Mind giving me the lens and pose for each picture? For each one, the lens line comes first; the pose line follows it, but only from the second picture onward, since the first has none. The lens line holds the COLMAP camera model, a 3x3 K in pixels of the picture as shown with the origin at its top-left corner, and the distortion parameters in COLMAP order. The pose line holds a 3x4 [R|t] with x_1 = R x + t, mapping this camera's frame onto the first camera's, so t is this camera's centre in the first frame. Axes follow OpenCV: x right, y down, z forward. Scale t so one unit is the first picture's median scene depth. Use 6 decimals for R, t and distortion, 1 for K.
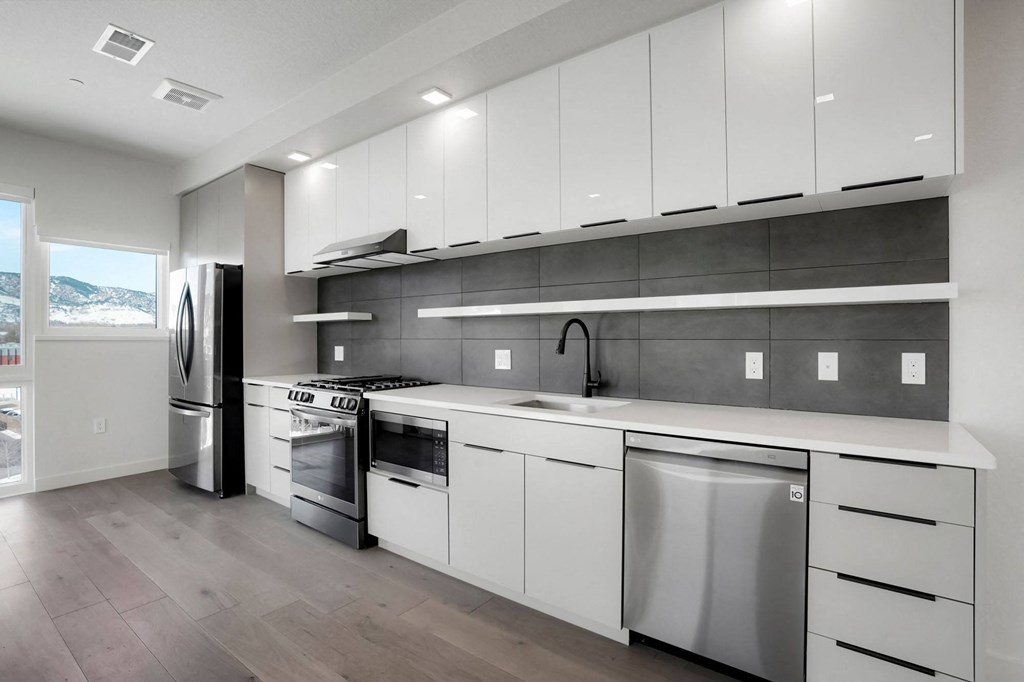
lens RADIAL K [[496.5, 0, 511.9], [0, 496.5, 338.4], [0, 0, 1]] dist [0.001769, 0.000423]
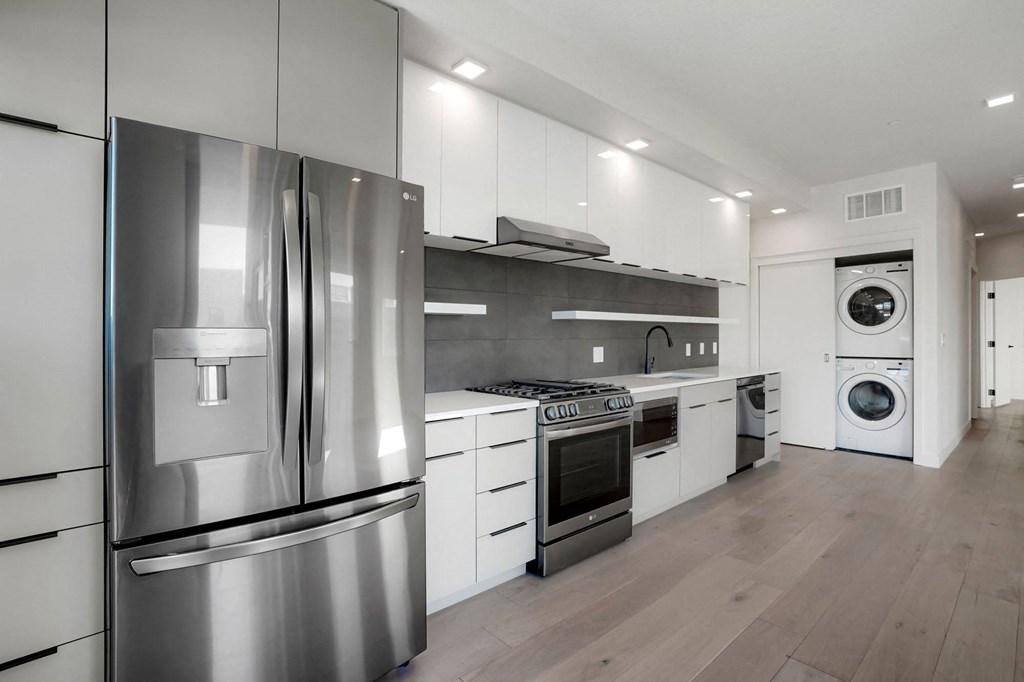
lens RADIAL K [[473.7, 0, 511.7], [0, 473.7, 344.7], [0, 0, 1]] dist [0.000515, 0.000290]
pose [[0.192696, -0.015475, 0.981137, -1.384591], [0.010792, 0.999849, 0.013651, -0.002850], [-0.981199, 0.007958, 0.192834, 1.082529]]
